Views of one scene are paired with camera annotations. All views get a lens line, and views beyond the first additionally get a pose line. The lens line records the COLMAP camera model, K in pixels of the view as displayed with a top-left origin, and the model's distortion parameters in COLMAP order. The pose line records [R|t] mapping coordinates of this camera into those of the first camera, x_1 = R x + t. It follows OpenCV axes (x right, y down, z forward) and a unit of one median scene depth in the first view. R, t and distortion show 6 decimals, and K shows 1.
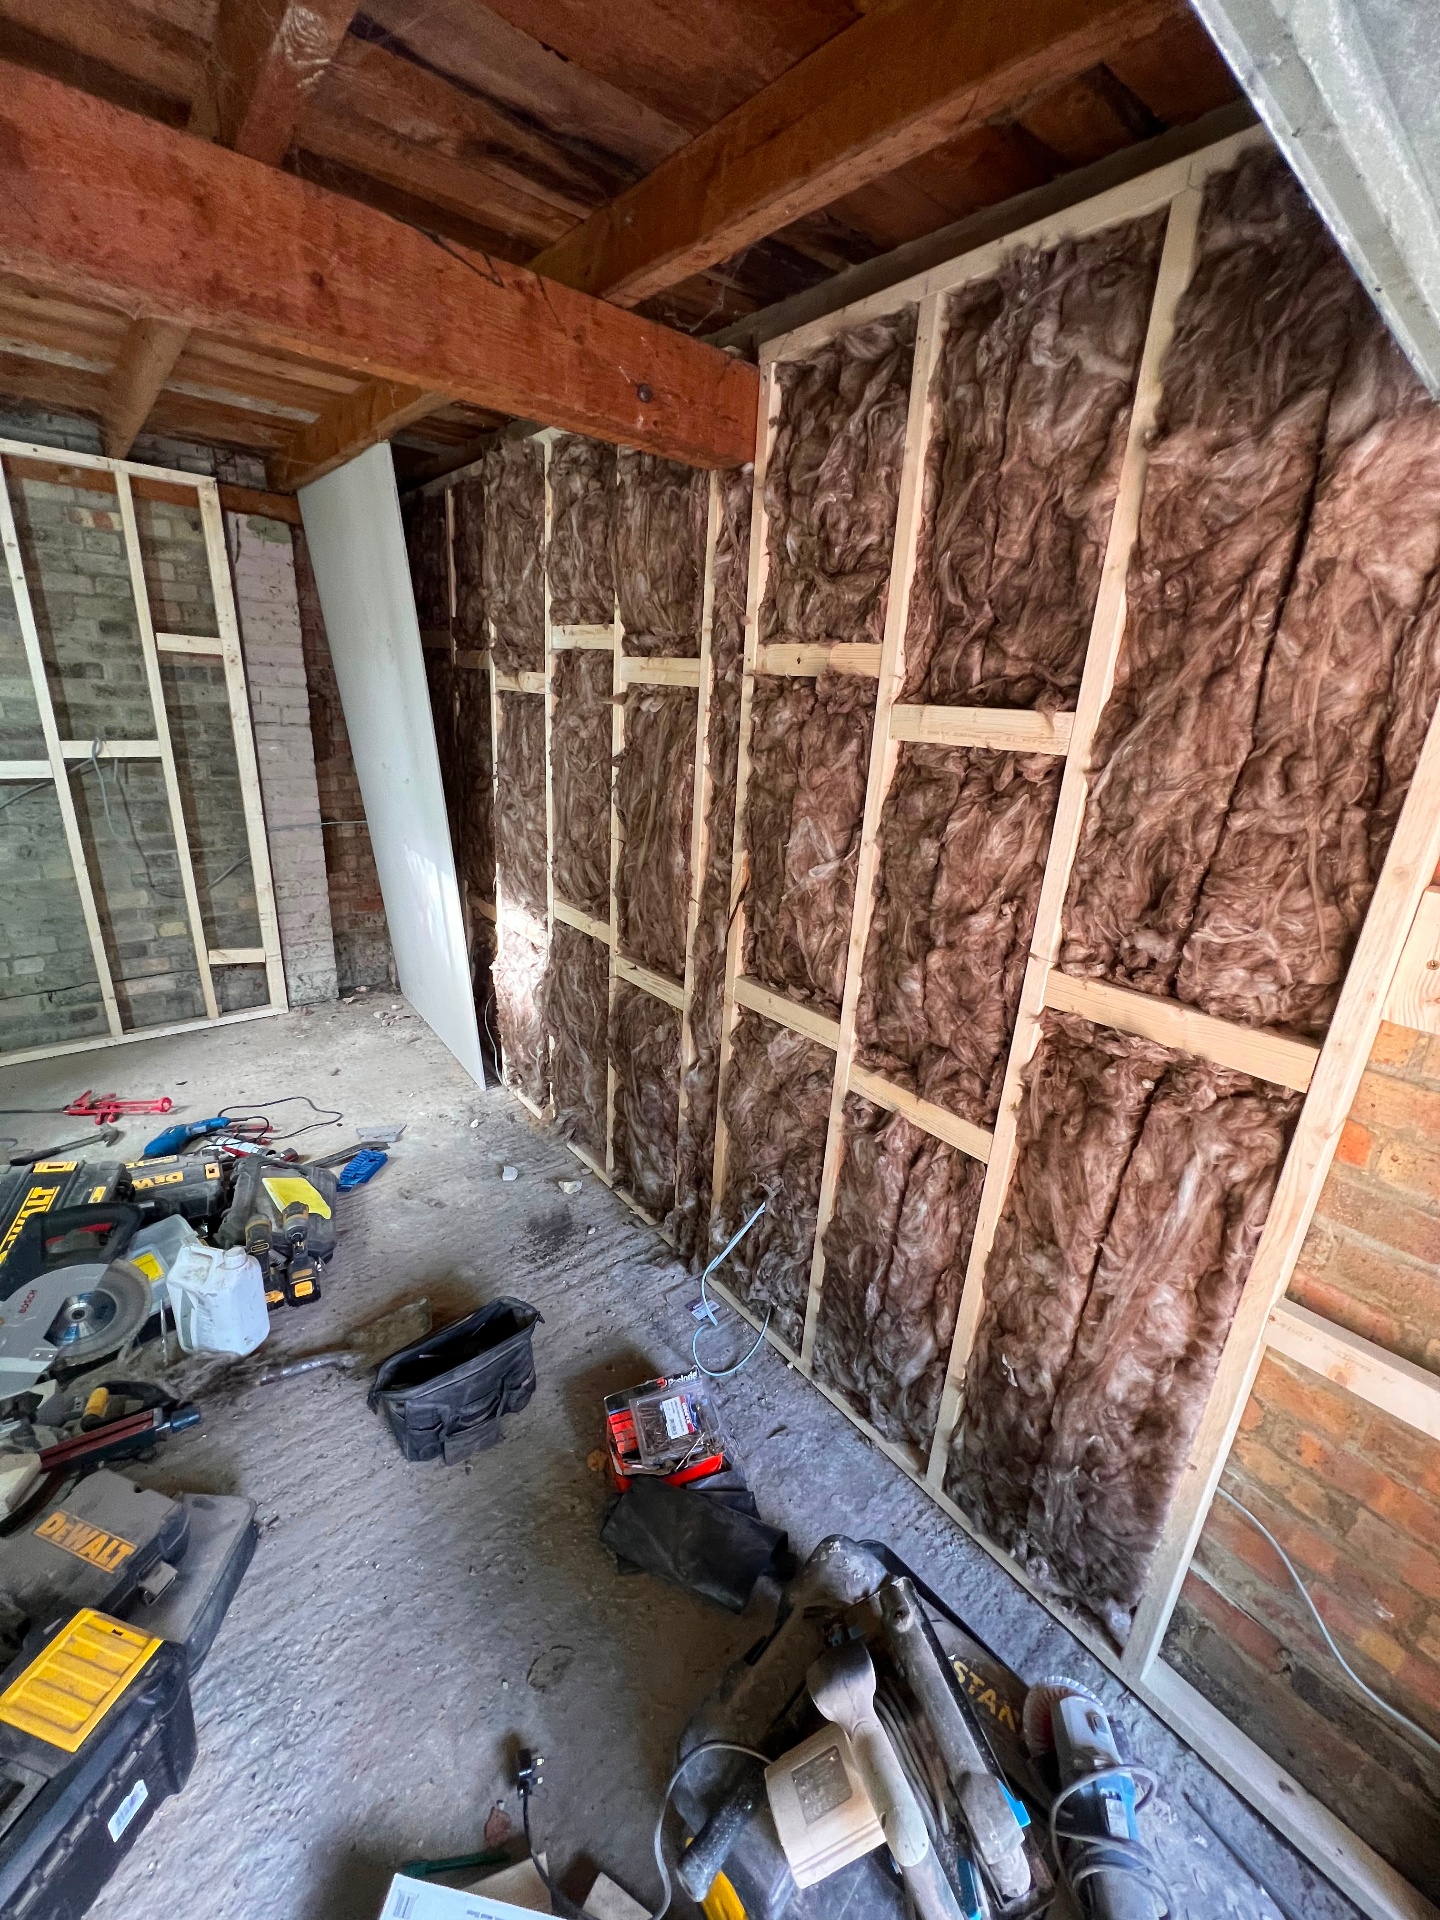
lens RADIAL K [[767.2, 0, 719.9], [0, 767.2, 955.8], [0, 0, 1]] dist [-0.002924, 0.000289]
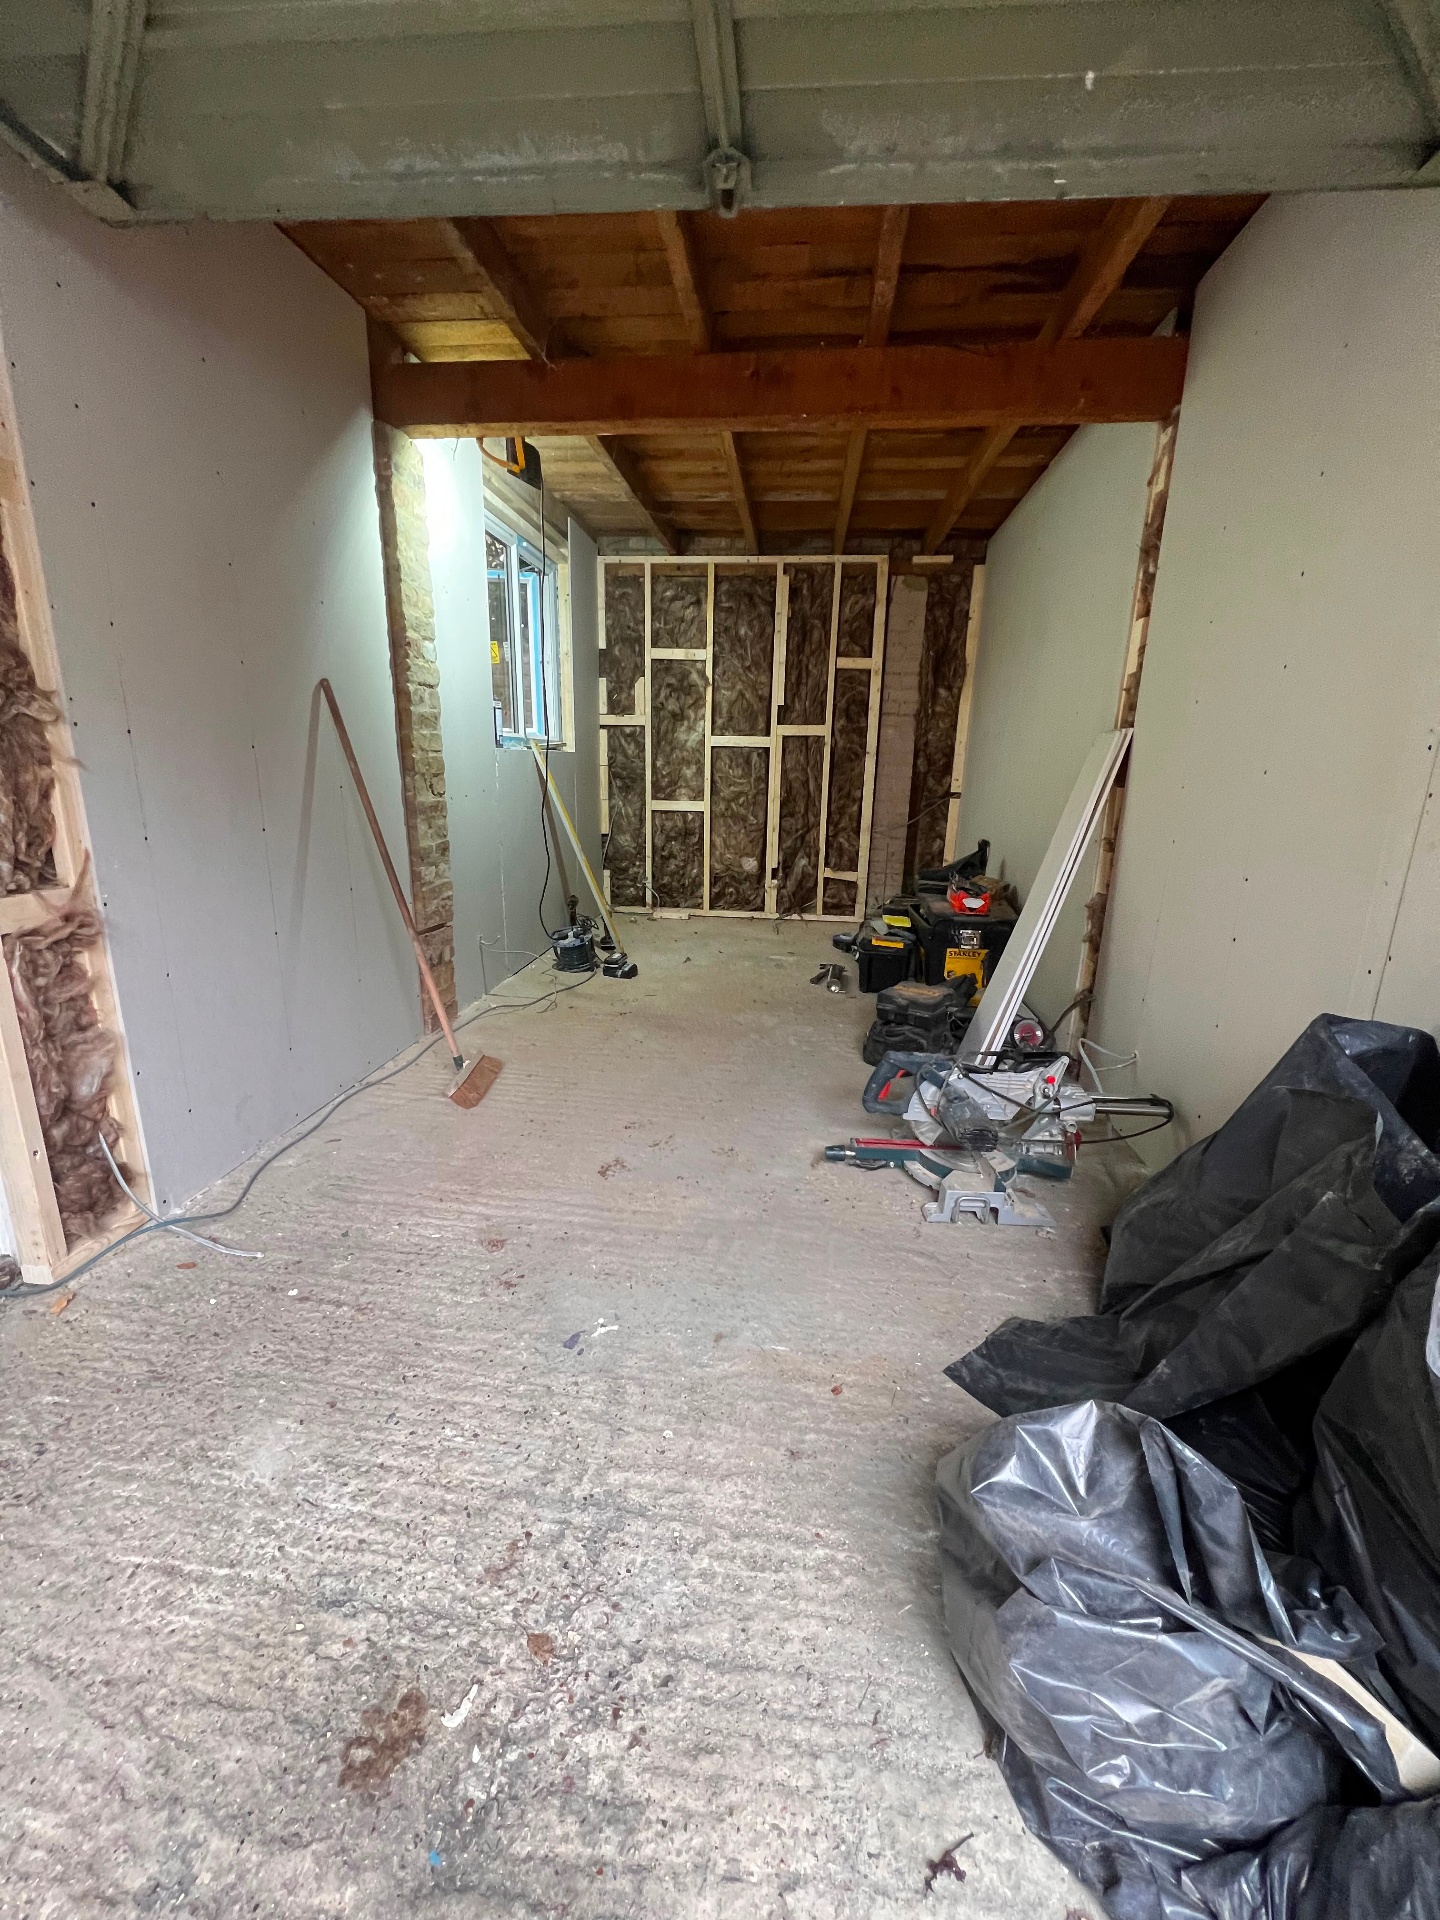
lens RADIAL K [[767.2, 0, 719.9], [0, 767.2, 955.8], [0, 0, 1]] dist [-0.002924, 0.000289]
pose [[0.705007, 0.130994, -0.696998, 0.284163], [-0.213785, 0.976332, -0.032750, 0.288004], [0.676211, 0.172097, 0.716325, -0.201674]]
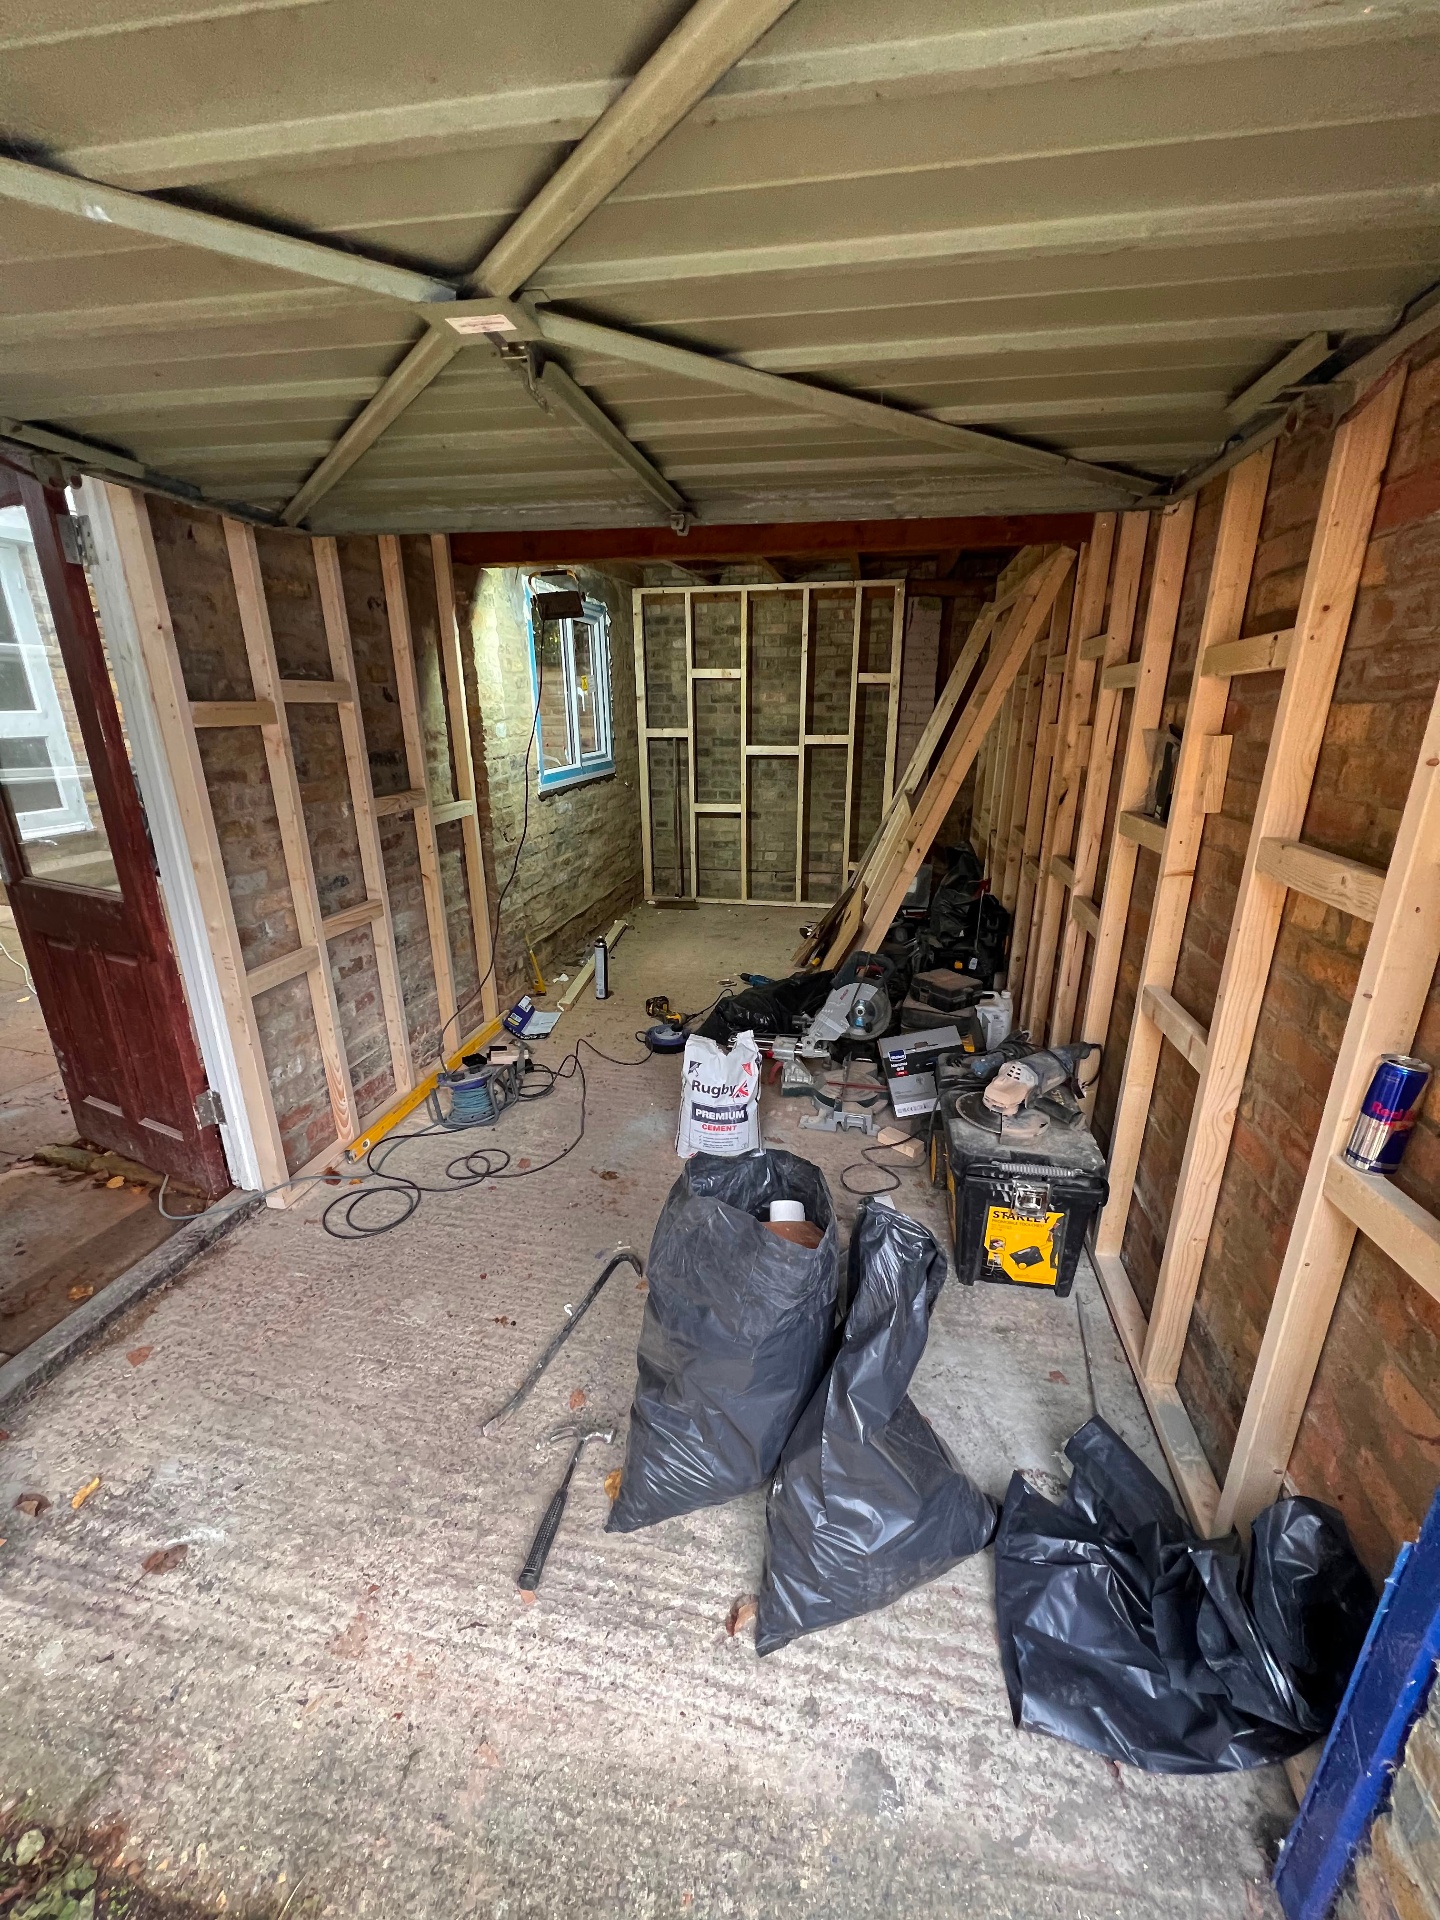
lens RADIAL K [[767.2, 0, 719.9], [0, 767.2, 955.8], [0, 0, 1]] dist [-0.002924, 0.000289]
pose [[0.637539, 0.181866, -0.748645, 0.495418], [-0.210038, 0.975958, 0.058220, 0.176017], [0.741234, 0.120127, 0.660410, -0.321577]]
